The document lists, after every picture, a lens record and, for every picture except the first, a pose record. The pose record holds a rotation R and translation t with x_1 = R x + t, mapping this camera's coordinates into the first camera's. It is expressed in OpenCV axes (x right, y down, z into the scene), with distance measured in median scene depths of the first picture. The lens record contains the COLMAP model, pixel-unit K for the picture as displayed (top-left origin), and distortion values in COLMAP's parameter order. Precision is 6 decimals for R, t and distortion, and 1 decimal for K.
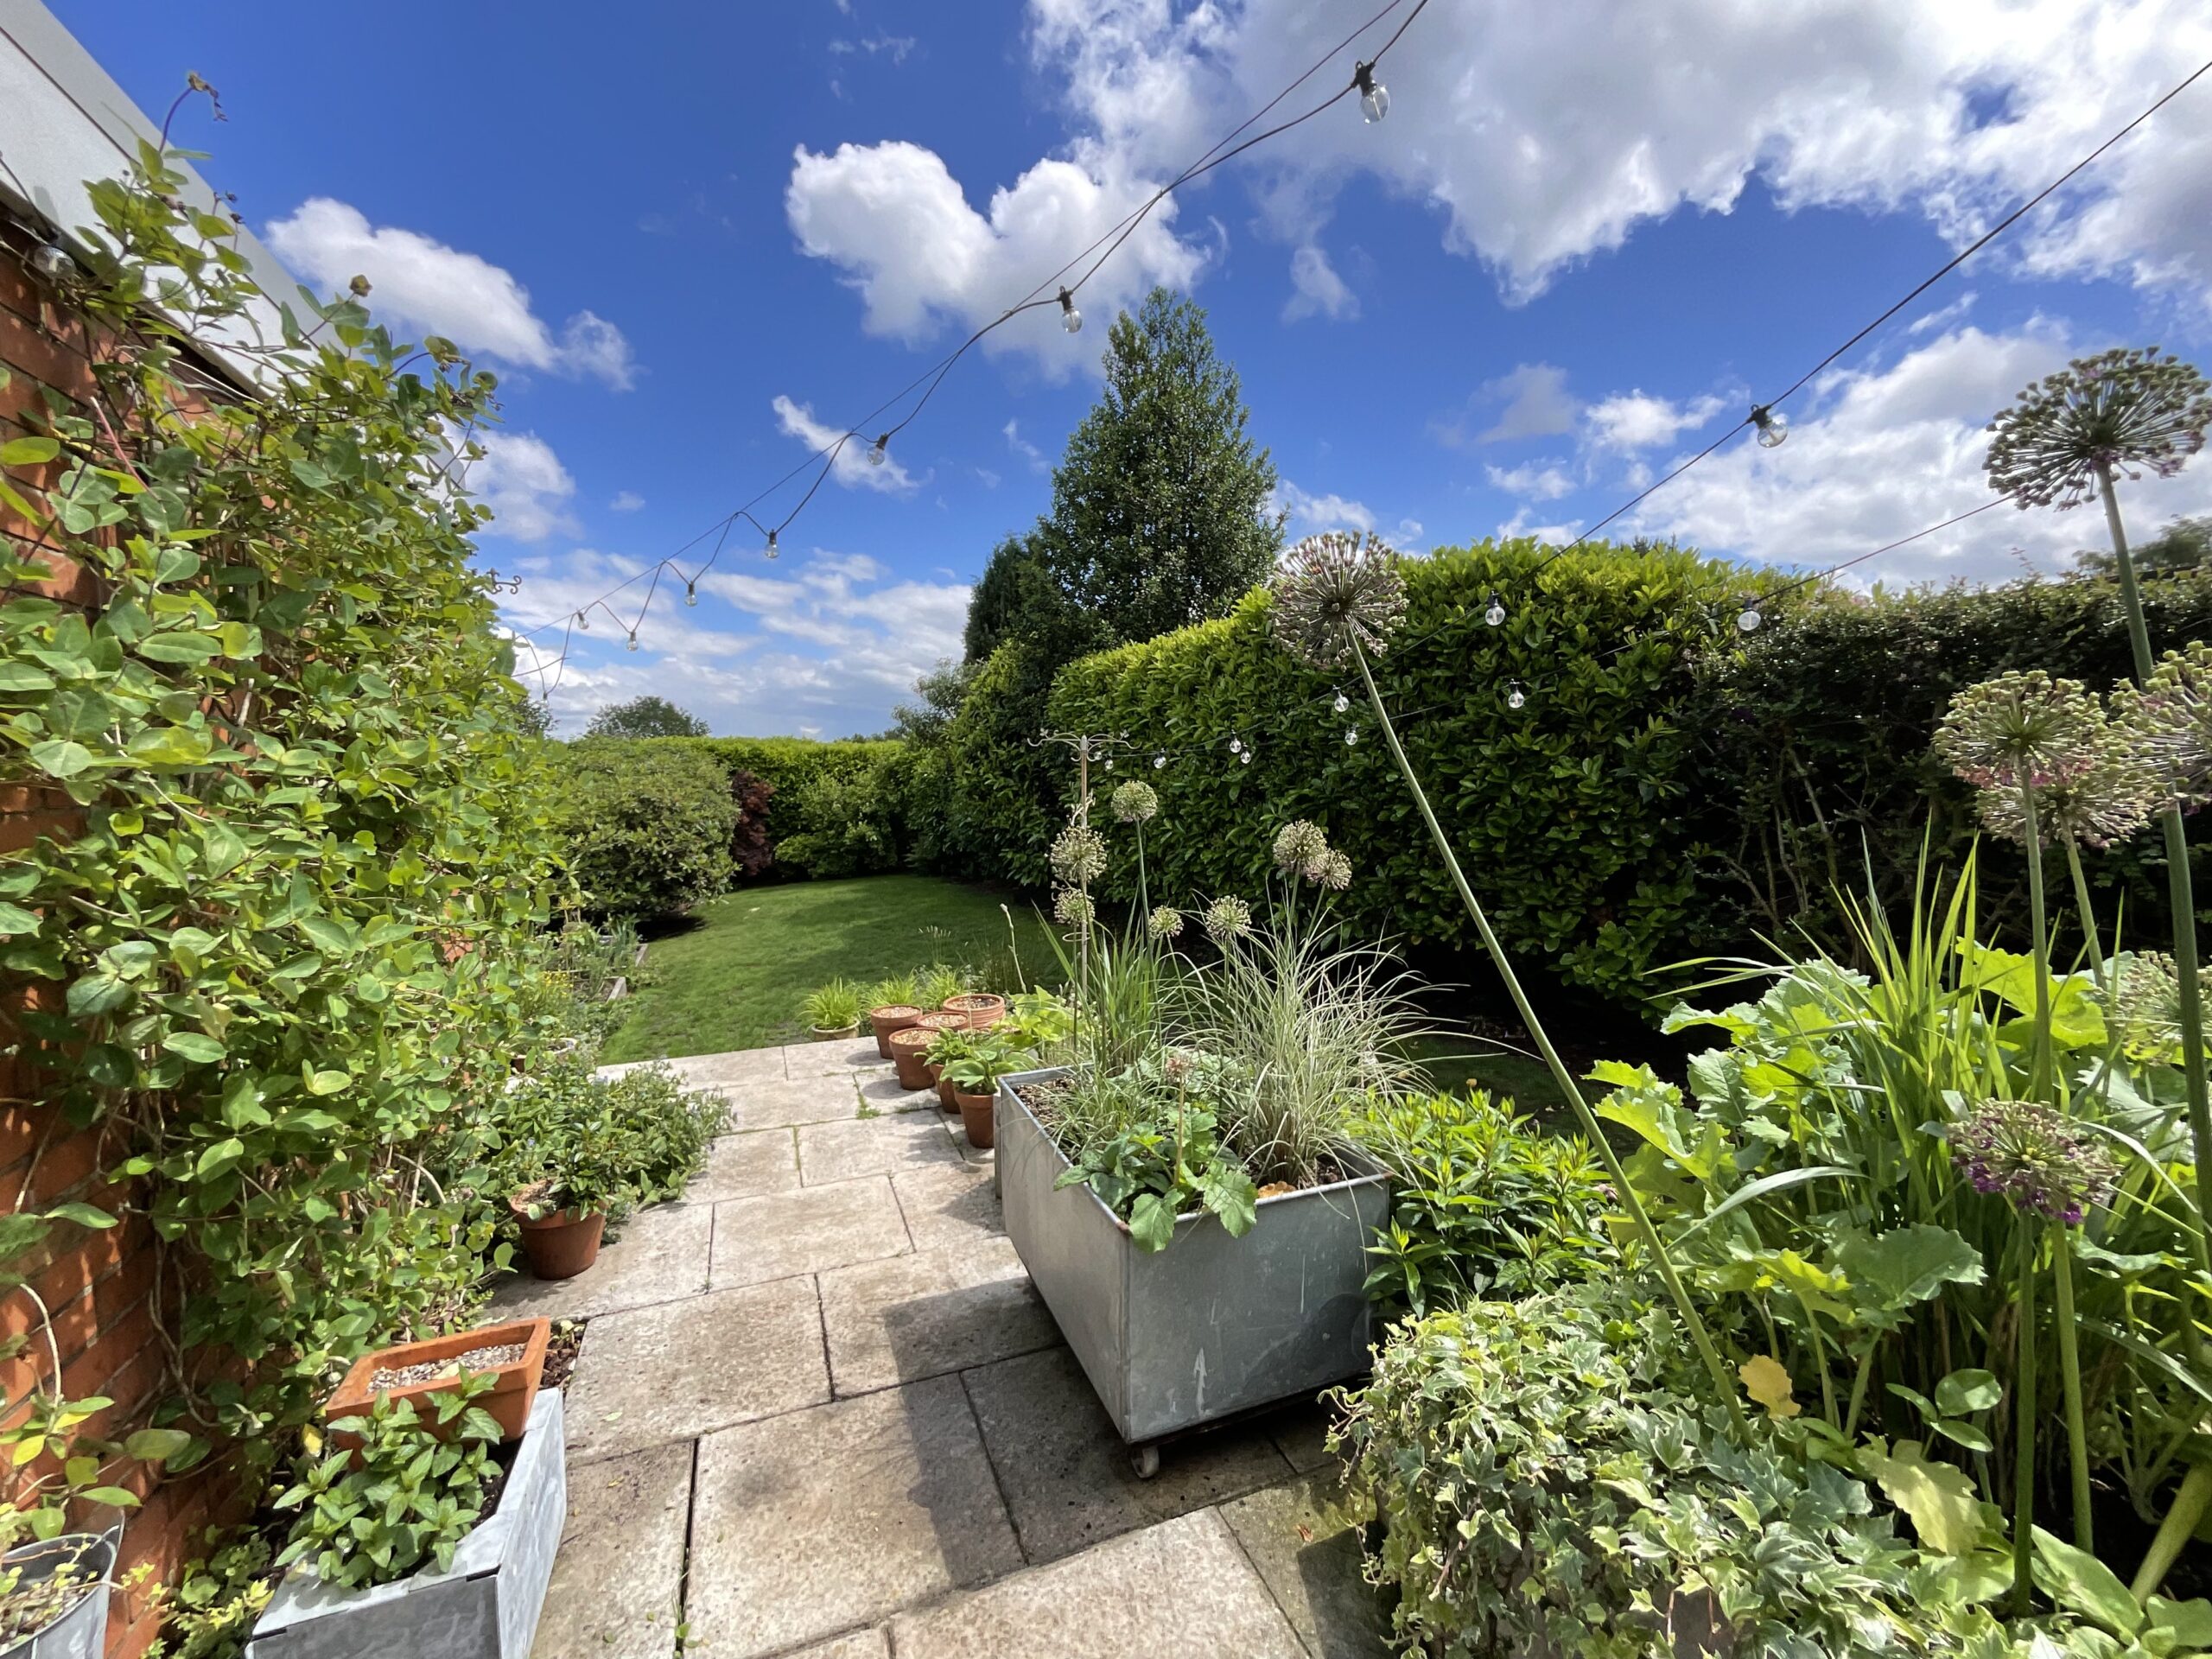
lens RADIAL K [[870.1, 0, 1106.0], [0, 870.1, 829.5], [0, 0, 1]] dist [-0.002270, -0.000030]
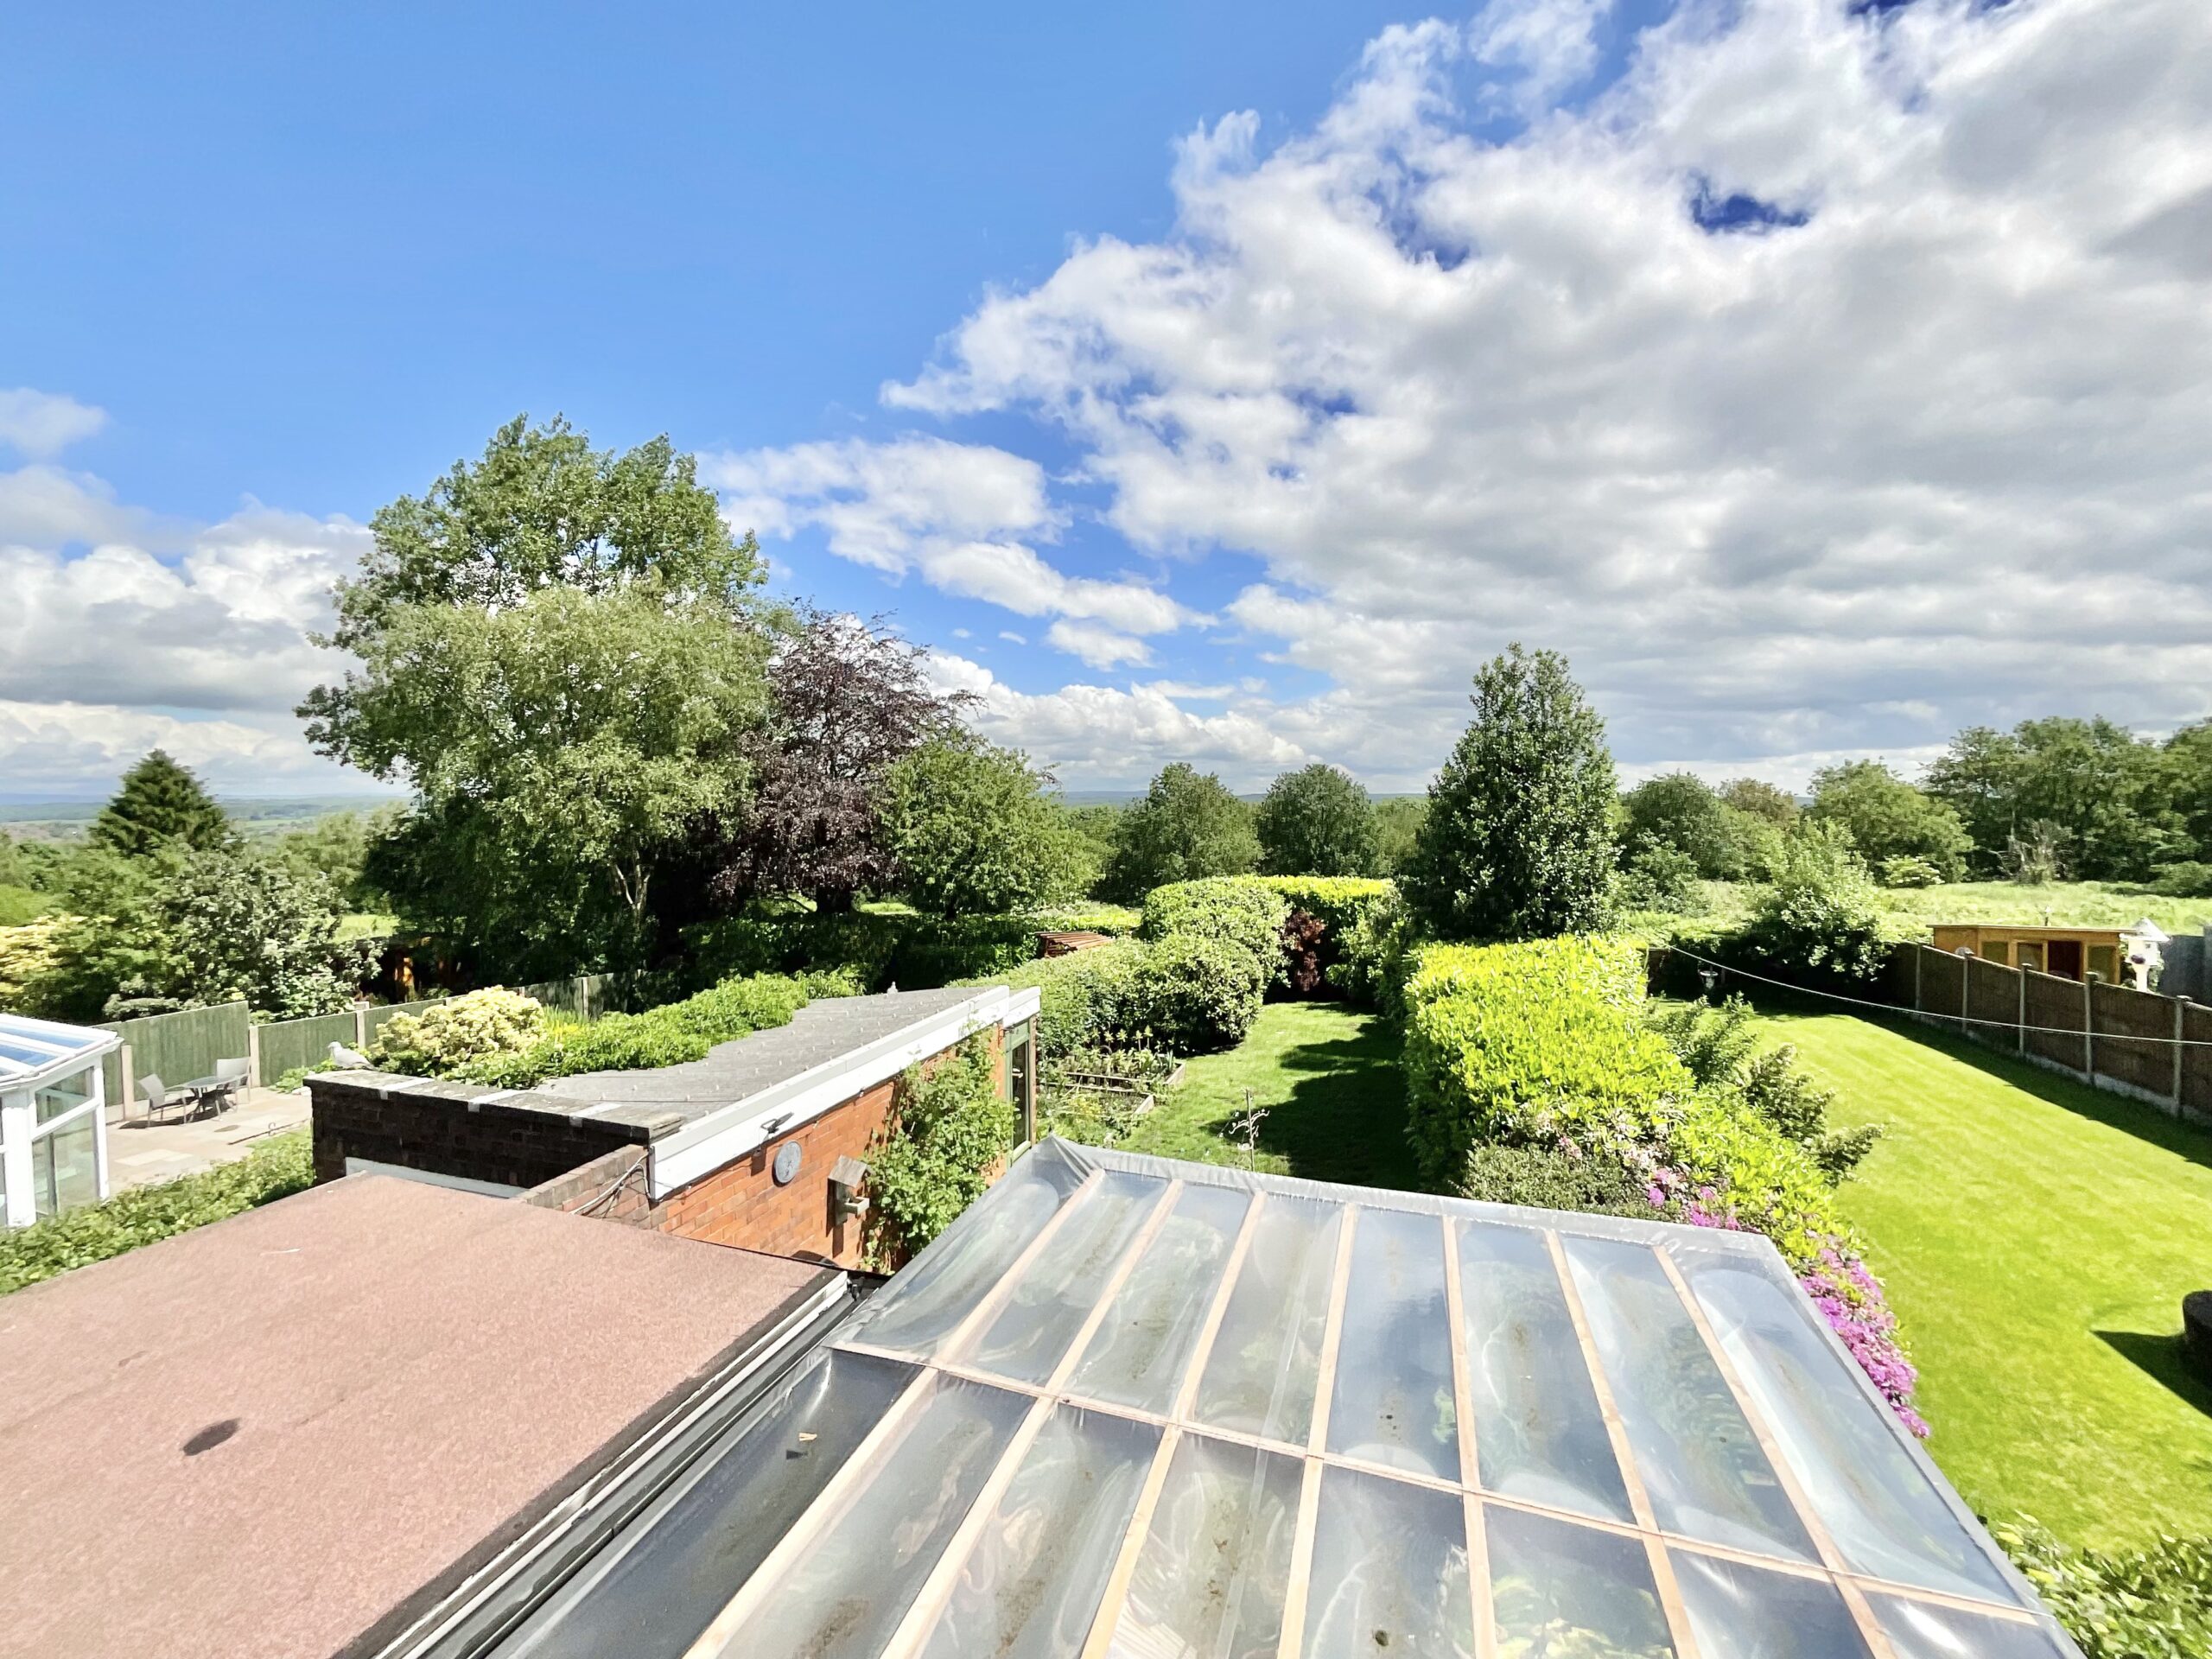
lens RADIAL K [[897.3, 0, 1106.0], [0, 897.3, 829.5], [0, 0, 1]] dist [-0.003721, 0.000084]
pose [[0.743626, 0.012313, -0.668483, 0.389349], [-0.040627, 0.998815, -0.026796, -0.216905], [0.667361, 0.047085, 0.743245, -0.273925]]
